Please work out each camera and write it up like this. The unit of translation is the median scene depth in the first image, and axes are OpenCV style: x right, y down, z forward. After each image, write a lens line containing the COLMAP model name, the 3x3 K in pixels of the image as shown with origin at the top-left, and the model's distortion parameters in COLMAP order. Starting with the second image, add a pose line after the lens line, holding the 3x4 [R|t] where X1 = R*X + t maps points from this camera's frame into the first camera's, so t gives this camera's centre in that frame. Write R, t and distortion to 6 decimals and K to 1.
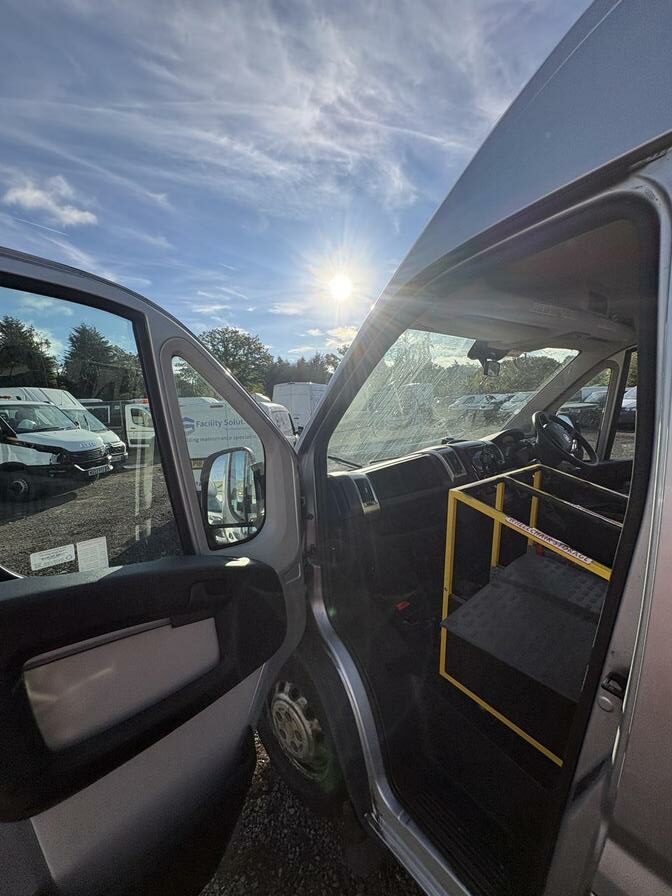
lens RADIAL K [[355.5, 0, 332.6], [0, 355.5, 450.5], [0, 0, 1]] dist [-0.003526, 0.000229]
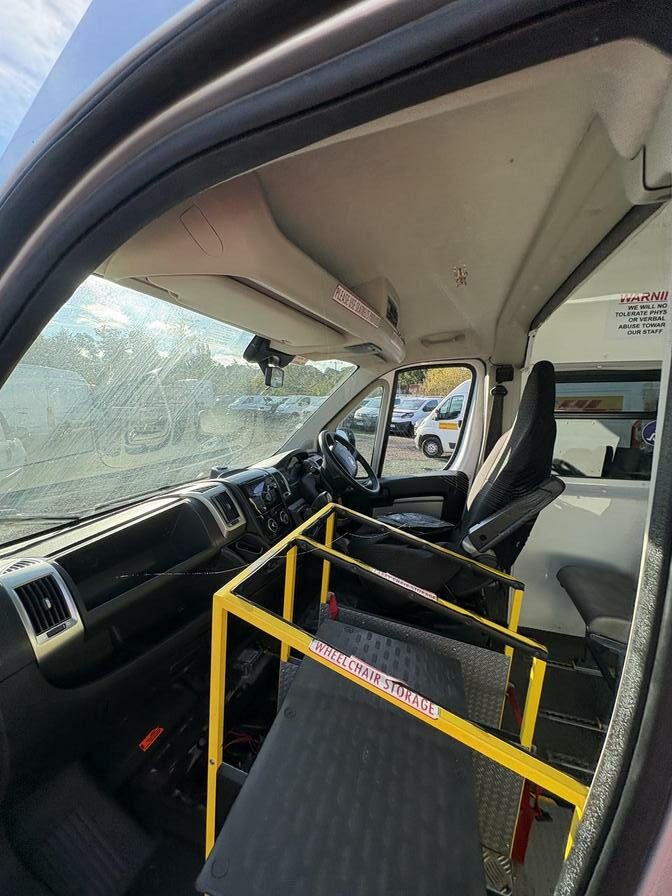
lens RADIAL K [[355.5, 0, 332.6], [0, 355.5, 450.5], [0, 0, 1]] dist [-0.003526, 0.000229]
pose [[0.827396, -0.021537, 0.561206, 0.122305], [0.018546, 0.999767, 0.011026, -0.079614], [-0.561312, 0.001285, 0.827603, 0.303454]]
